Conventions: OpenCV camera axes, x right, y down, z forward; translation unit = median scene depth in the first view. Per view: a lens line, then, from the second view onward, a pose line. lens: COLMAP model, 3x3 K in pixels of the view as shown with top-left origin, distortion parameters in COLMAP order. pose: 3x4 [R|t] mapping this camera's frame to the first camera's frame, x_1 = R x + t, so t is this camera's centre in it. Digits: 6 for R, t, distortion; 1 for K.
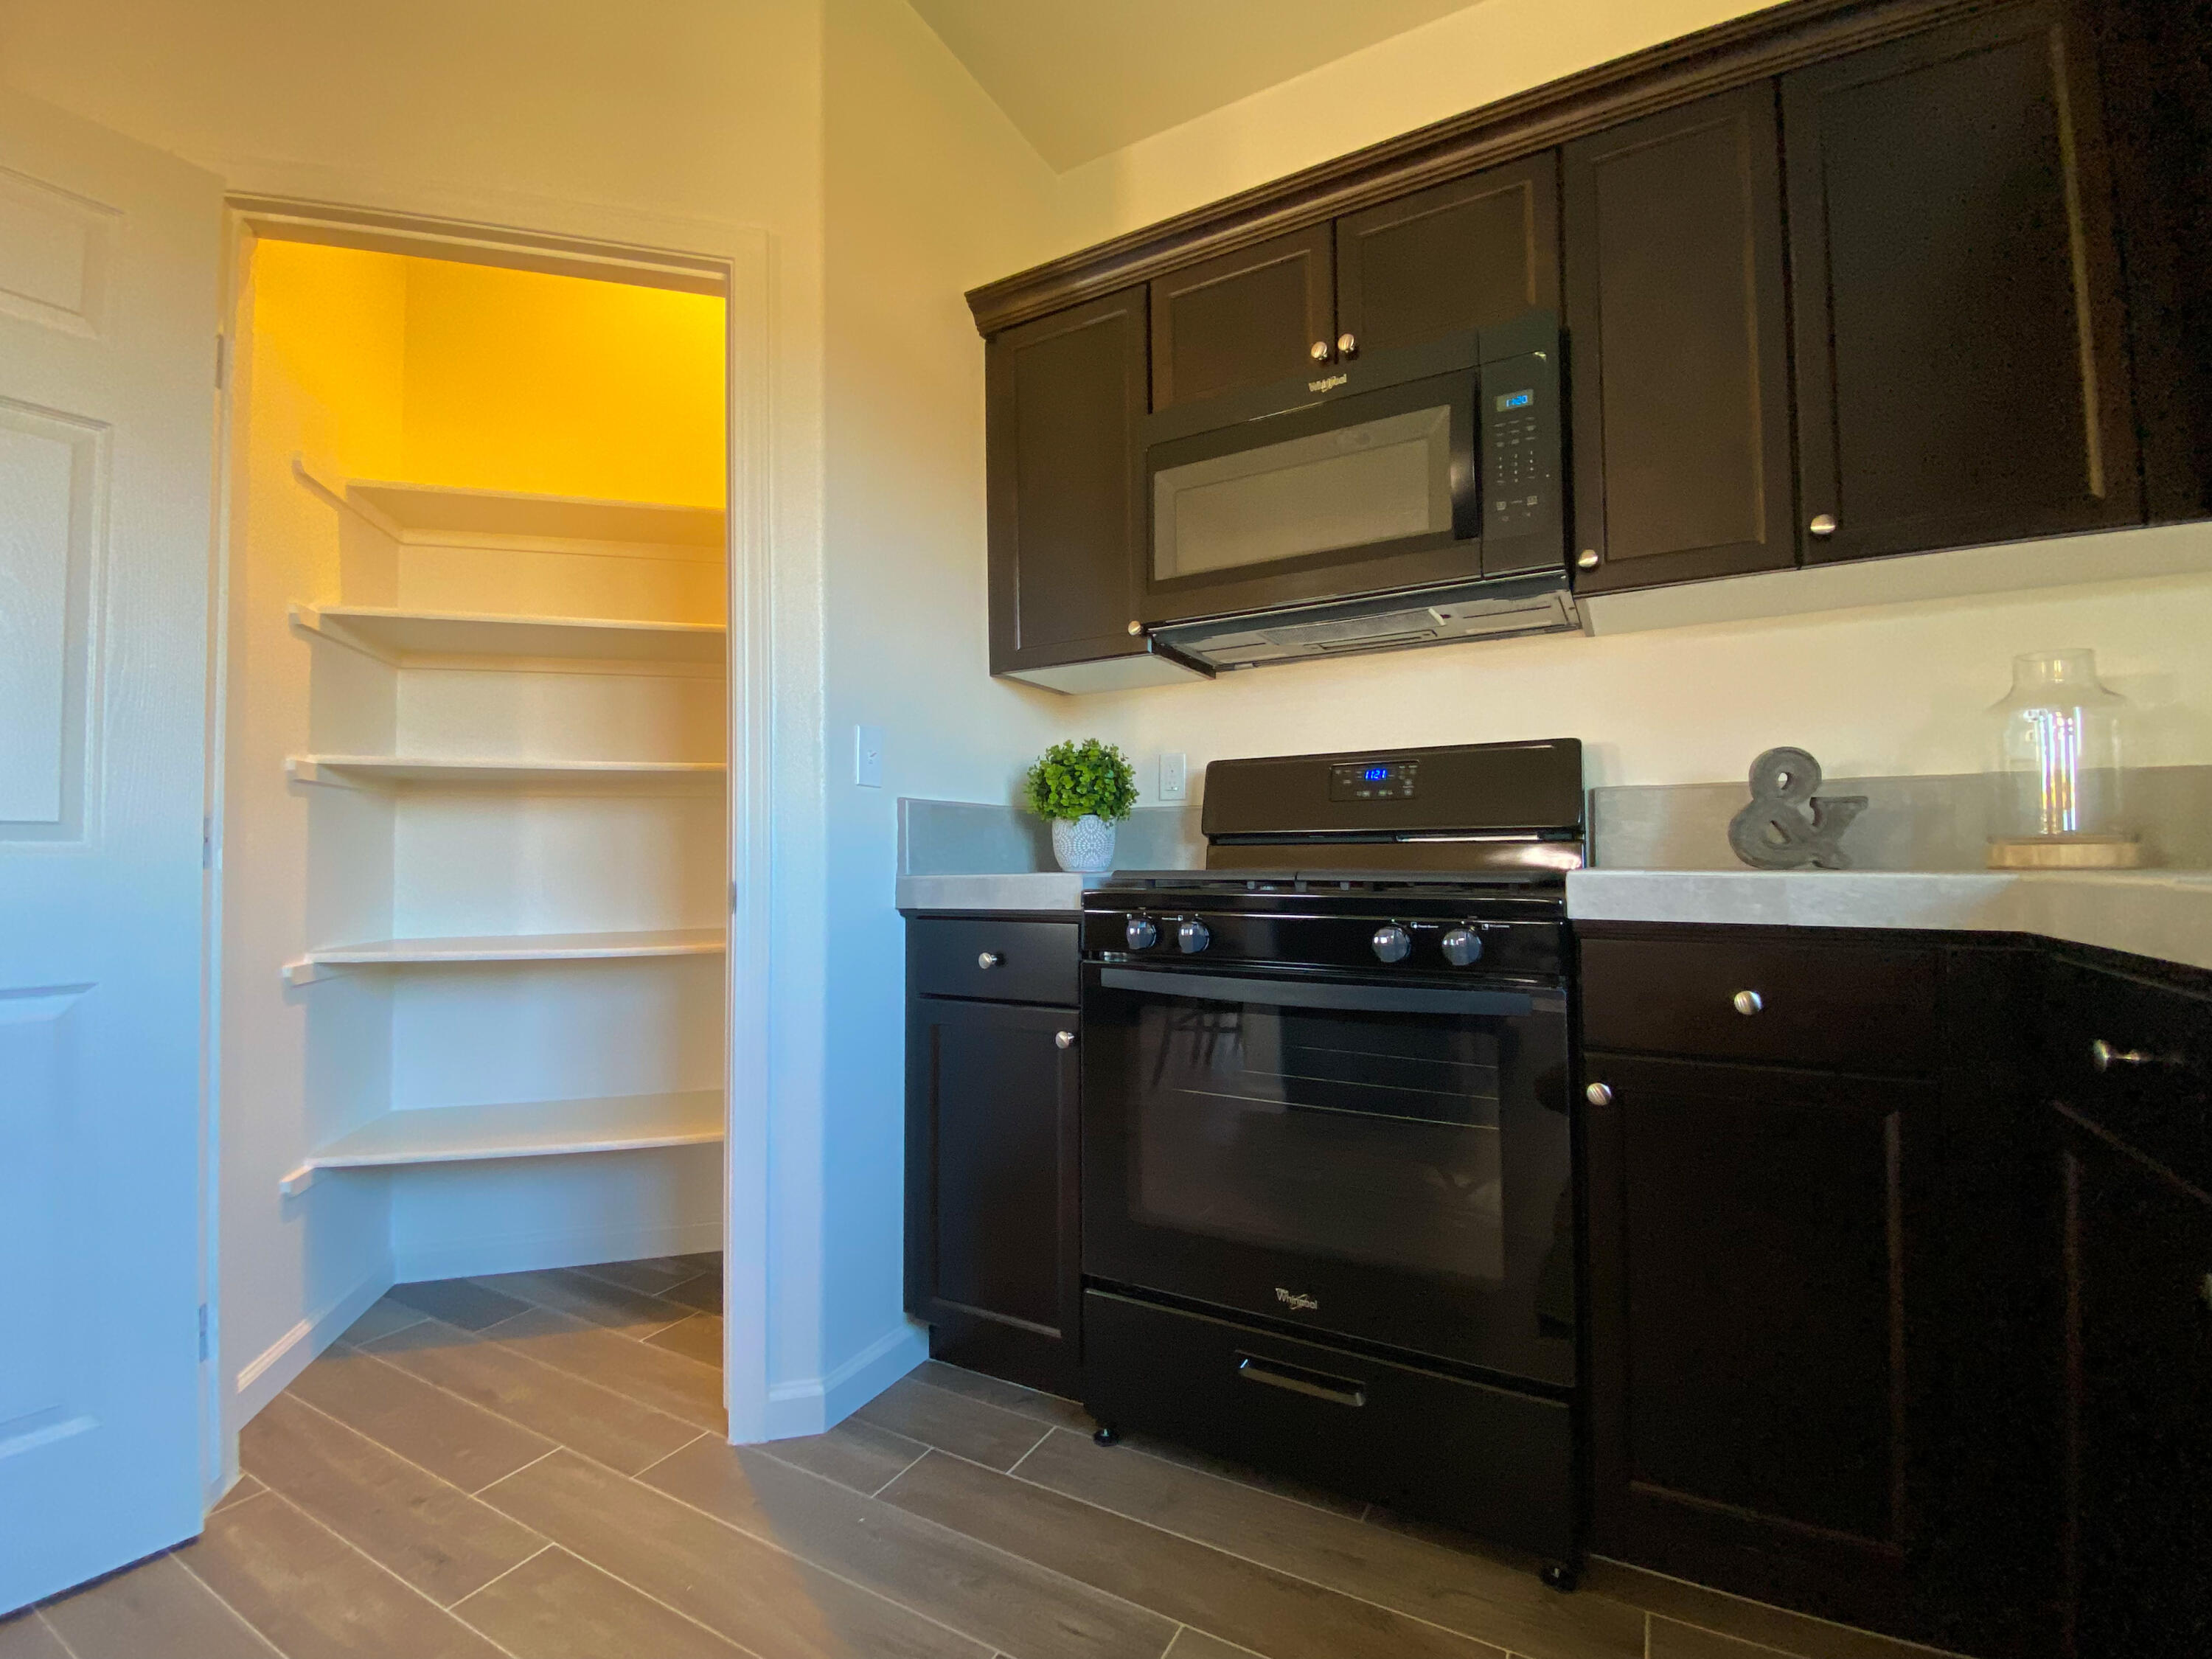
lens RADIAL K [[953.3, 0, 1096.9], [0, 953.3, 830.2], [0, 0, 1]] dist [0.019361, -0.021279]
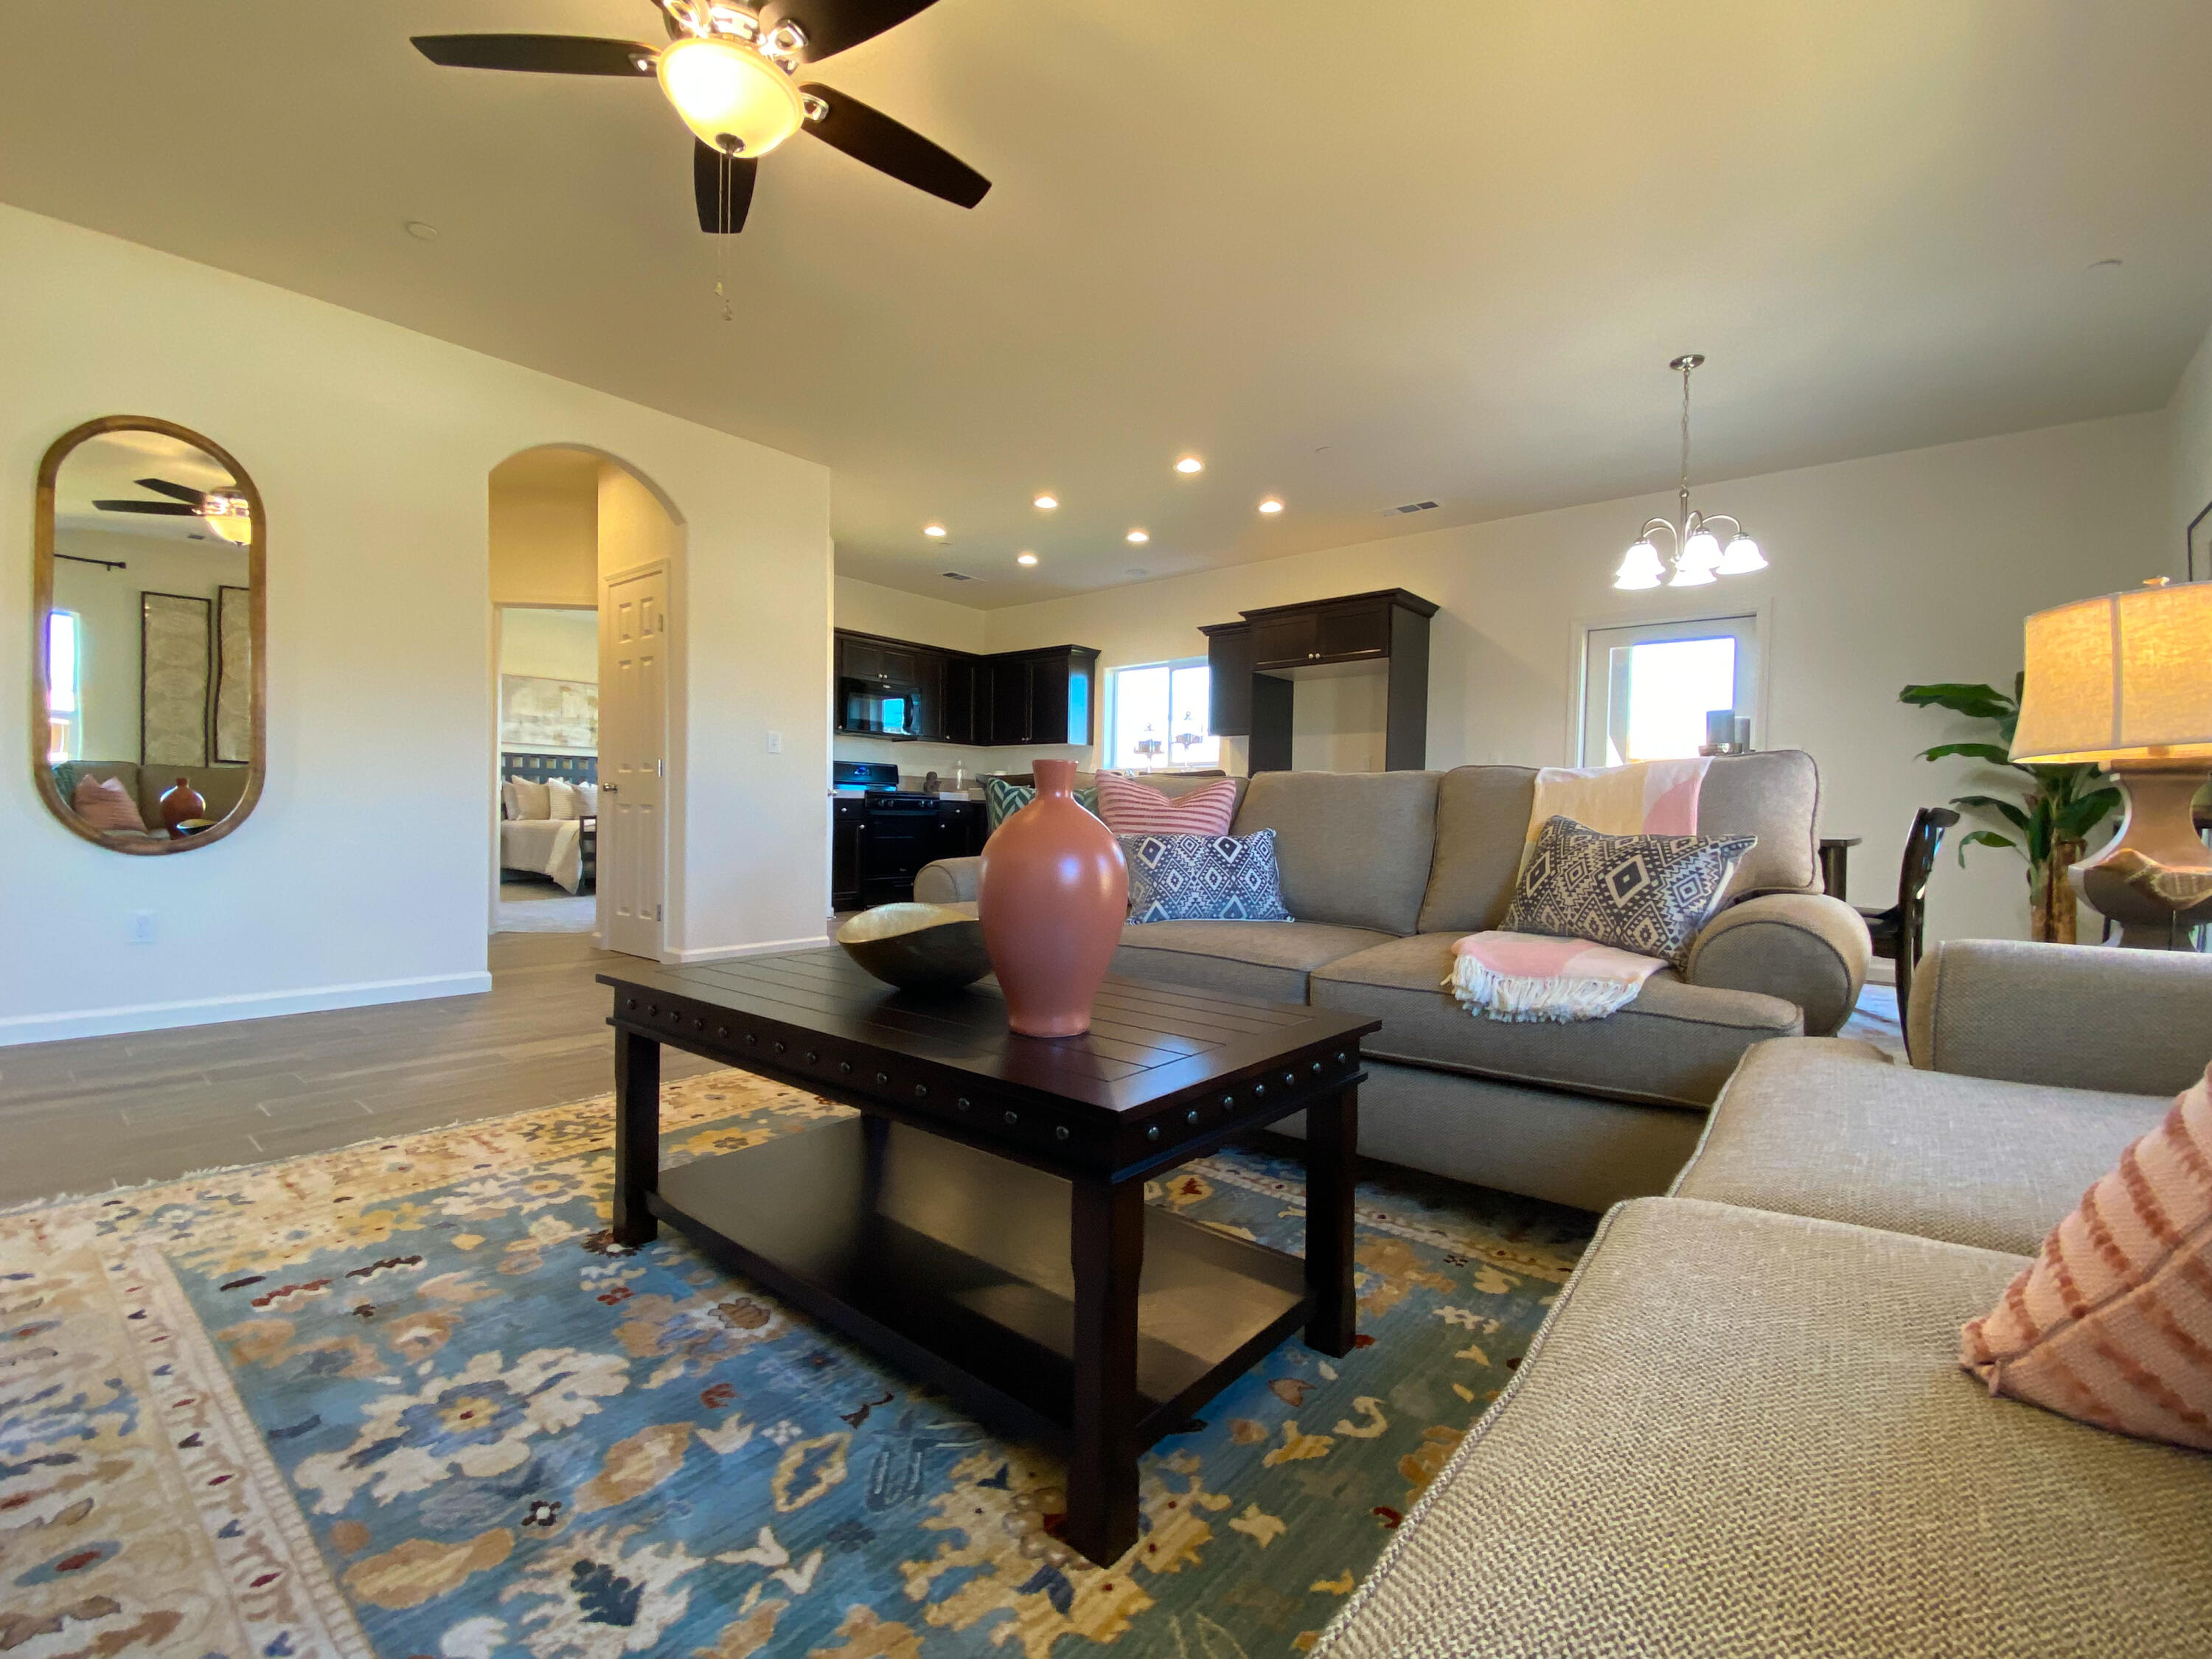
lens RADIAL K [[953.3, 0, 1096.9], [0, 953.3, 830.2], [0, 0, 1]] dist [0.019361, -0.021279]
pose [[0.184123, -0.013446, 0.982811, -4.254809], [-0.049568, 0.998507, 0.022947, 0.072453], [-0.981653, -0.052941, 0.183181, -0.920275]]
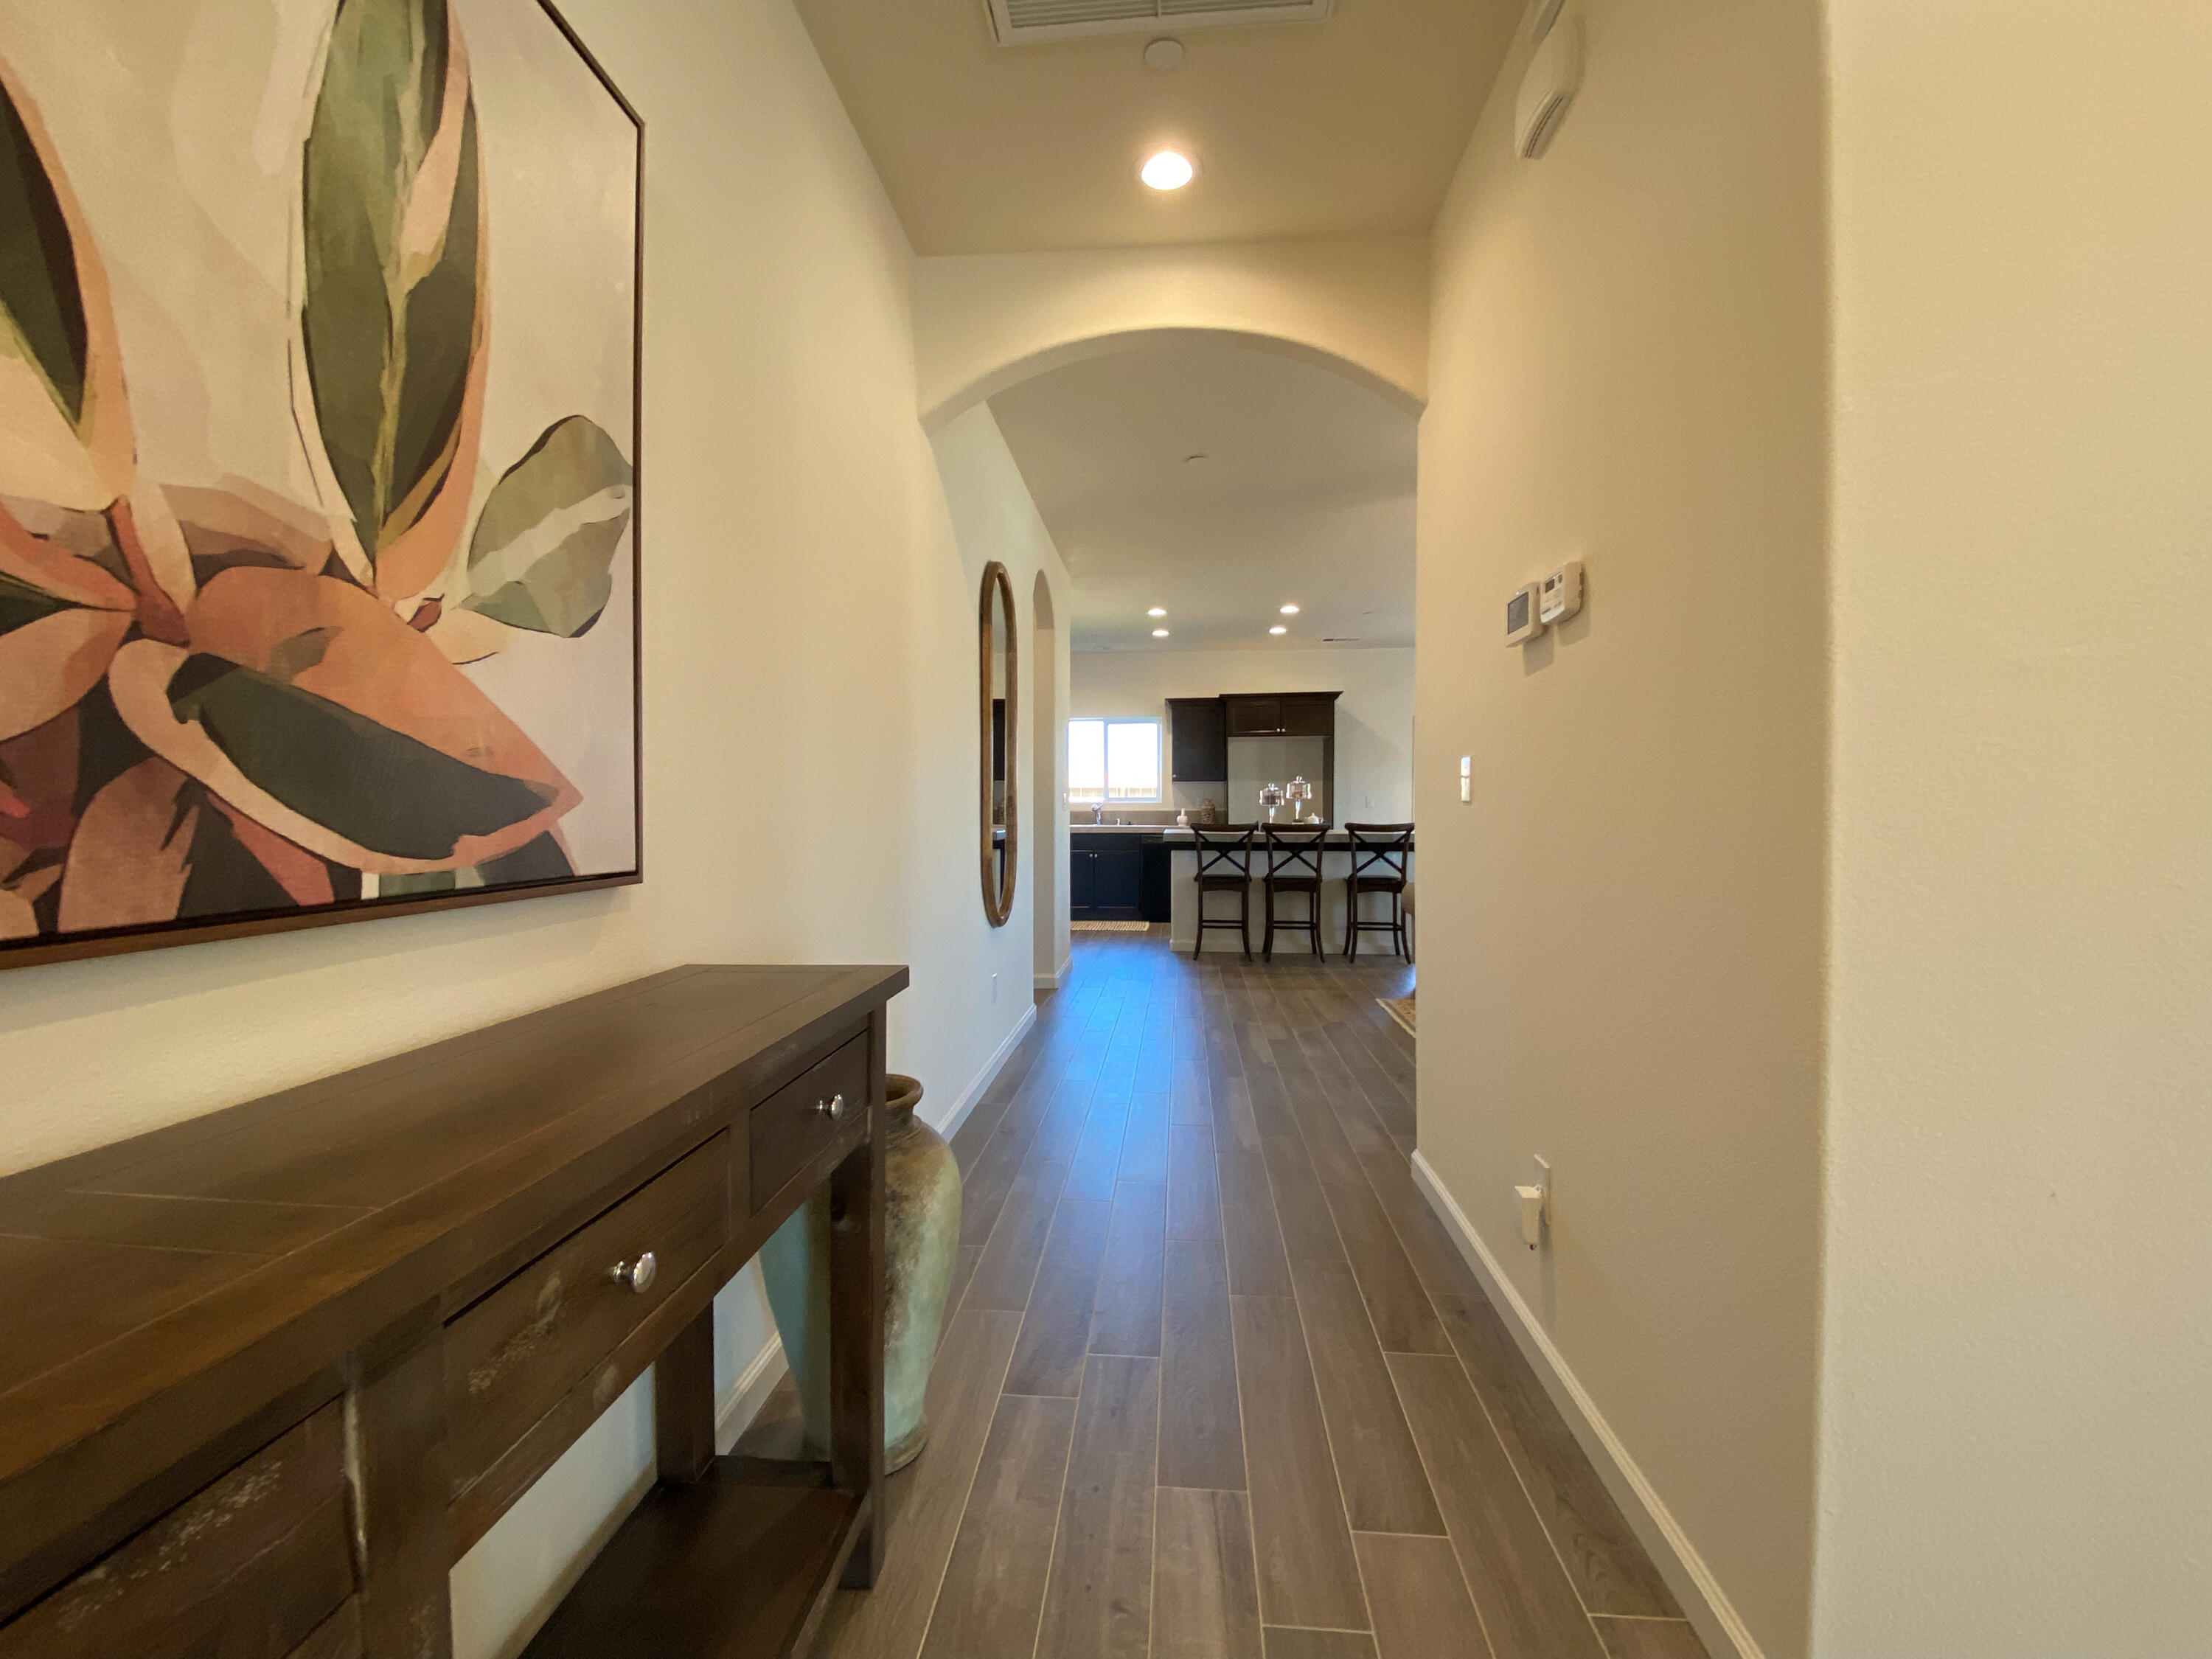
lens RADIAL K [[953.3, 0, 1096.9], [0, 953.3, 830.2], [0, 0, 1]] dist [0.019361, -0.021279]
pose [[-0.409577, -0.012488, 0.912190, -5.000647], [-0.030235, 0.999543, 0.000109, 0.024228], [-0.911774, -0.027535, -0.409768, 2.199395]]
